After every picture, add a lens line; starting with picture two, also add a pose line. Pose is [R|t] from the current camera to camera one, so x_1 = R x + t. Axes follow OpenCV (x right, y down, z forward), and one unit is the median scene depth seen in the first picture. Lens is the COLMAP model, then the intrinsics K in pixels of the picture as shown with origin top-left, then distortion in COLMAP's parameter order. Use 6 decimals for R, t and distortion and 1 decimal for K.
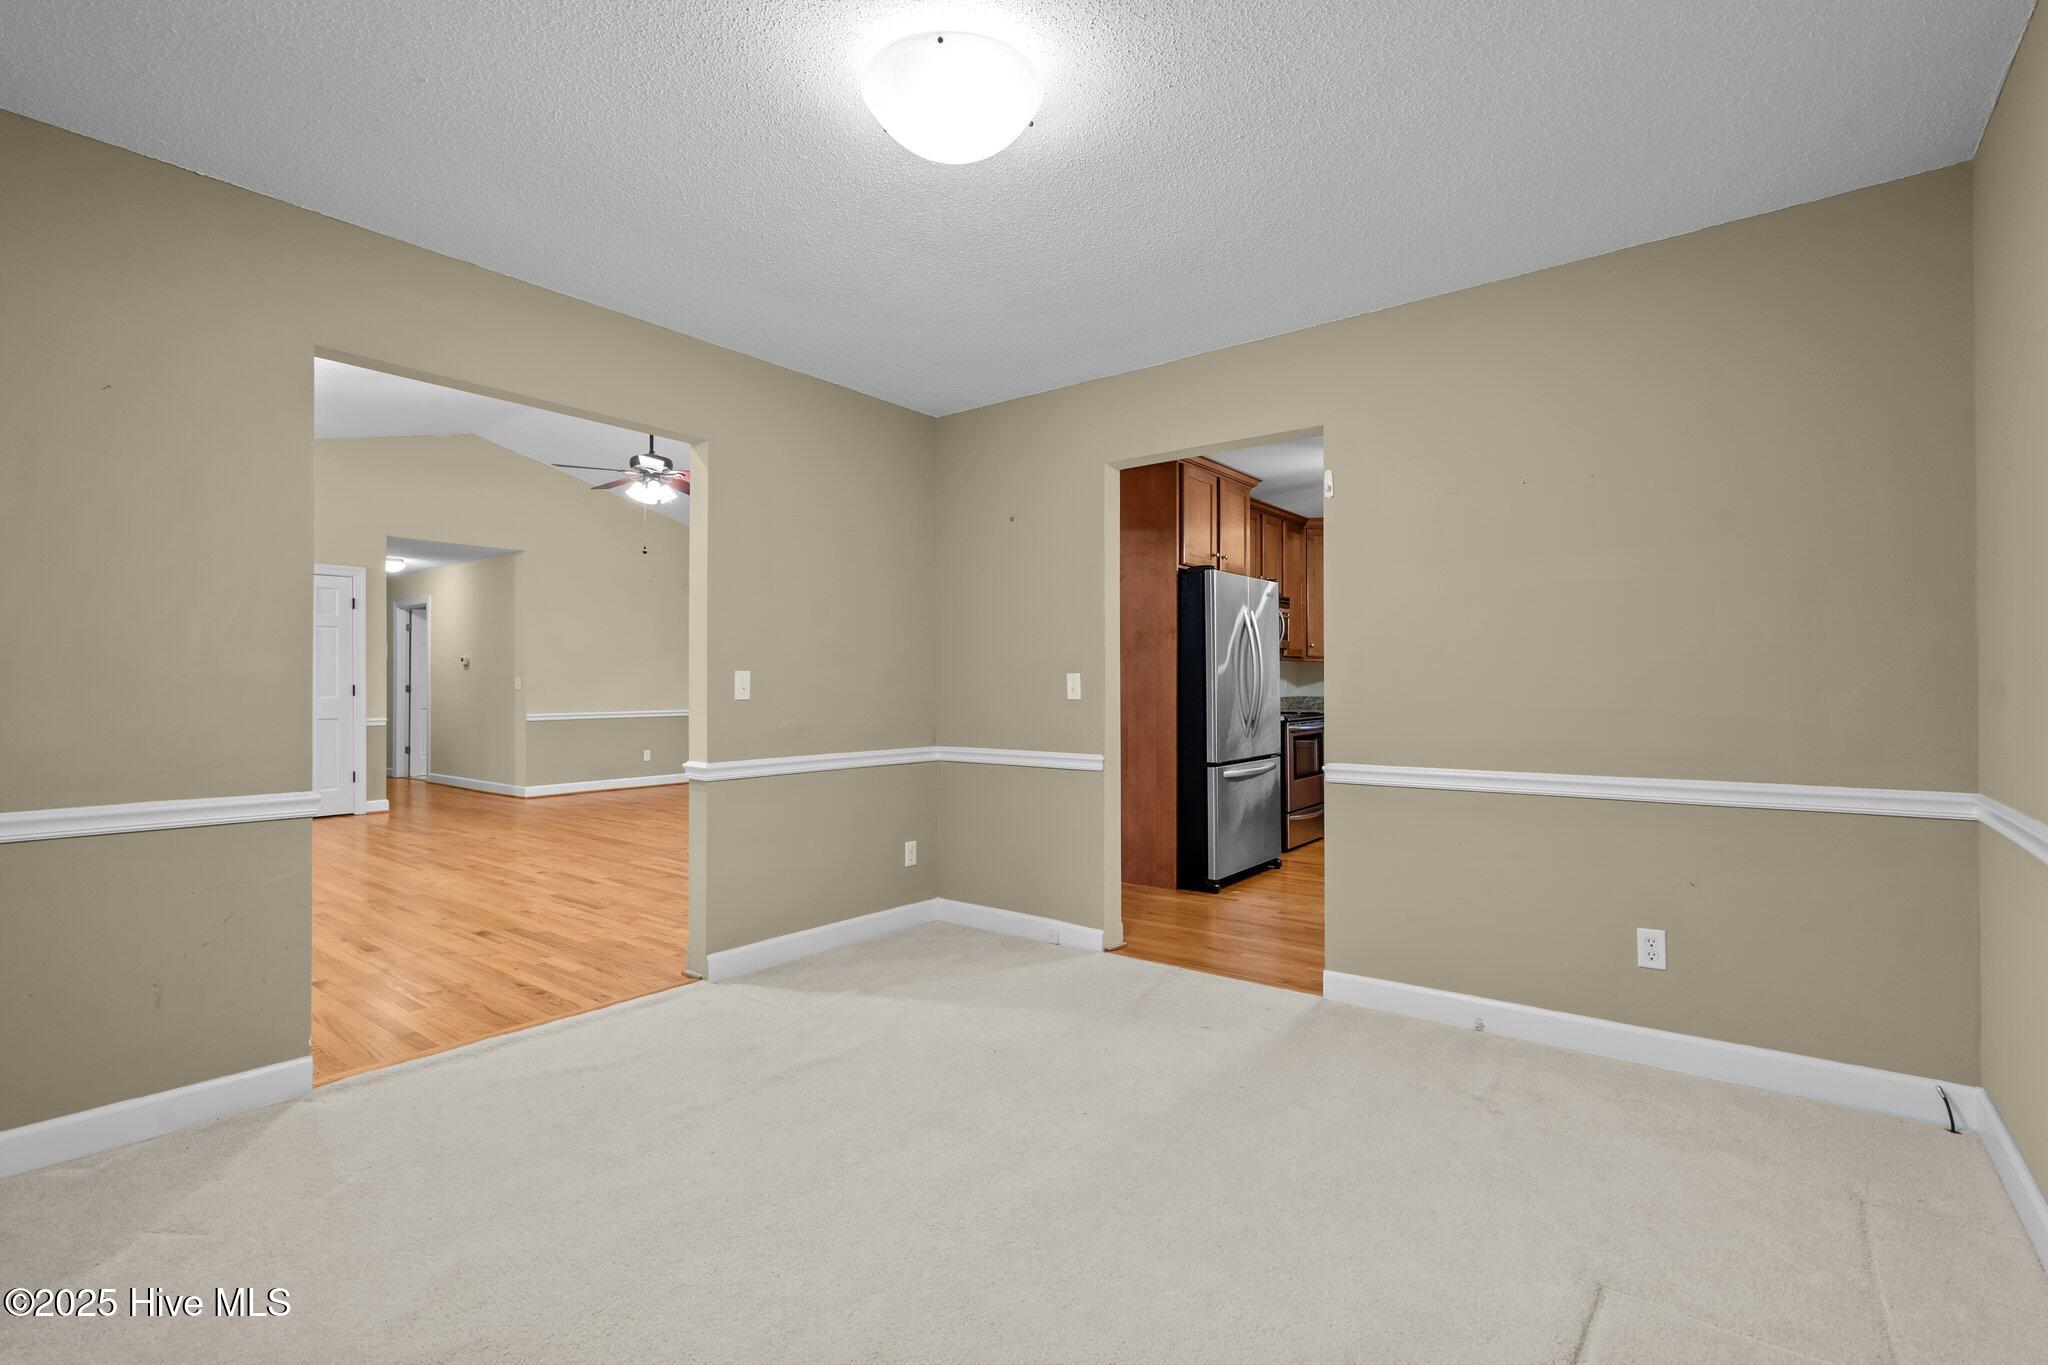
lens RADIAL K [[929.5, 0, 1015.4], [0, 929.5, 688.7], [0, 0, 1]] dist [-0.004497, 0.001720]
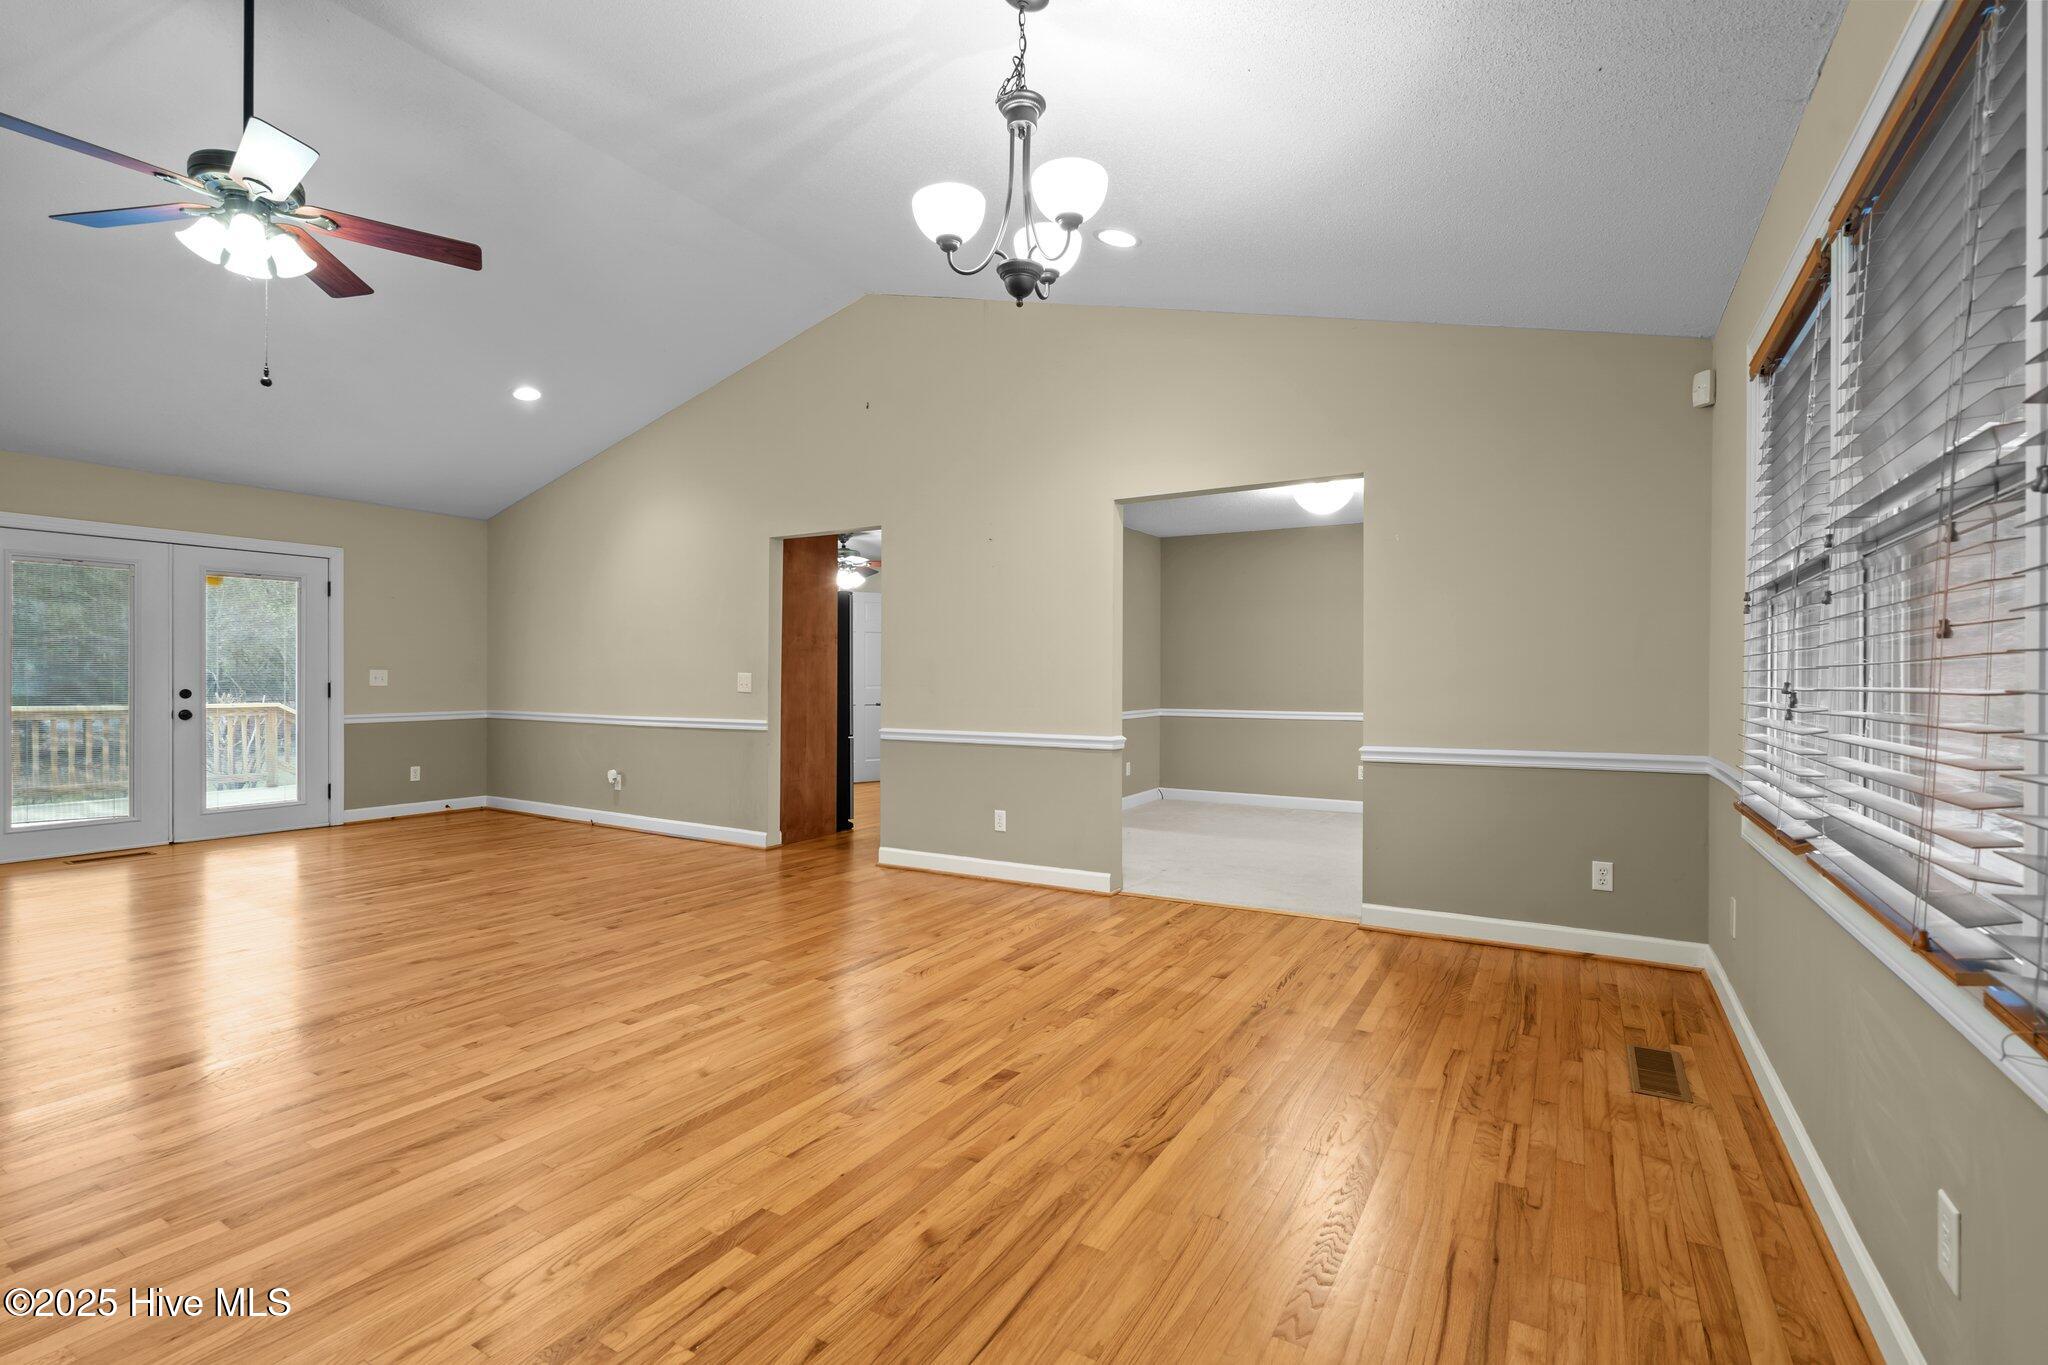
lens RADIAL K [[929.5, 0, 1018.4], [0, 929.5, 682.5], [0, 0, 1]] dist [-0.004497, 0.001720]
pose [[-0.122876, -0.006490, 0.992401, -0.738839], [-0.002283, 0.999978, 0.006257, -0.004873], [-0.992419, -0.001497, -0.122888, 0.573081]]
